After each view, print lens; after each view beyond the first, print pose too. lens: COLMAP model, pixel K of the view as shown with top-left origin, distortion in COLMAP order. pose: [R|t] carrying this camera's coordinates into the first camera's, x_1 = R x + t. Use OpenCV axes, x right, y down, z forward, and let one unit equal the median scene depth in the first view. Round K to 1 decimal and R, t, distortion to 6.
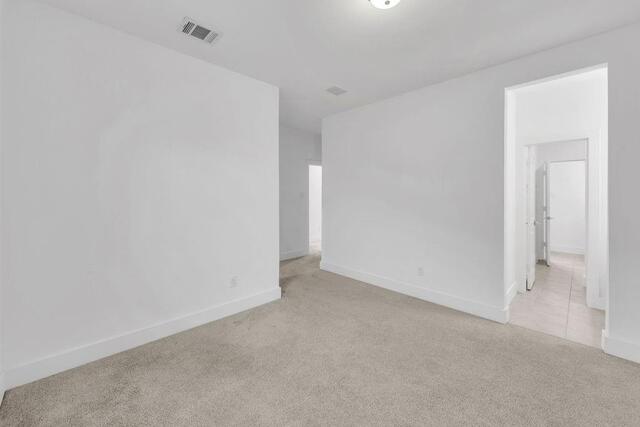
lens RADIAL K [[257.2, 0, 320.4], [0, 257.2, 197.3], [0, 0, 1]] dist [0.000142, -0.000016]
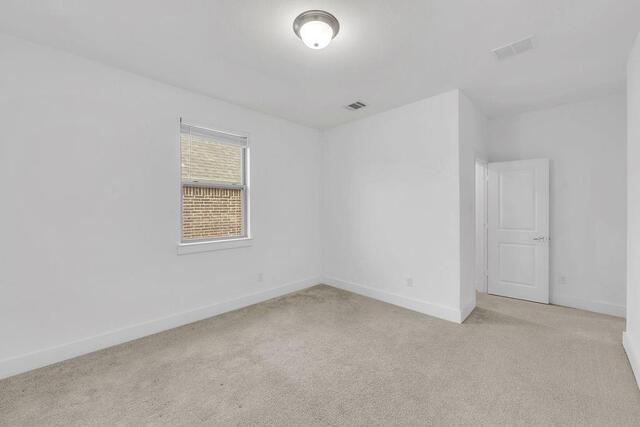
lens RADIAL K [[250.6, 0, 317.5], [0, 250.6, 208.2], [0, 0, 1]] dist [0.000028, -0.000075]
pose [[0.004266, -0.004266, -0.999982, 0.819105], [-0.003572, 0.999984, -0.004281, -0.002766], [0.999985, 0.003590, 0.004251, 0.579449]]
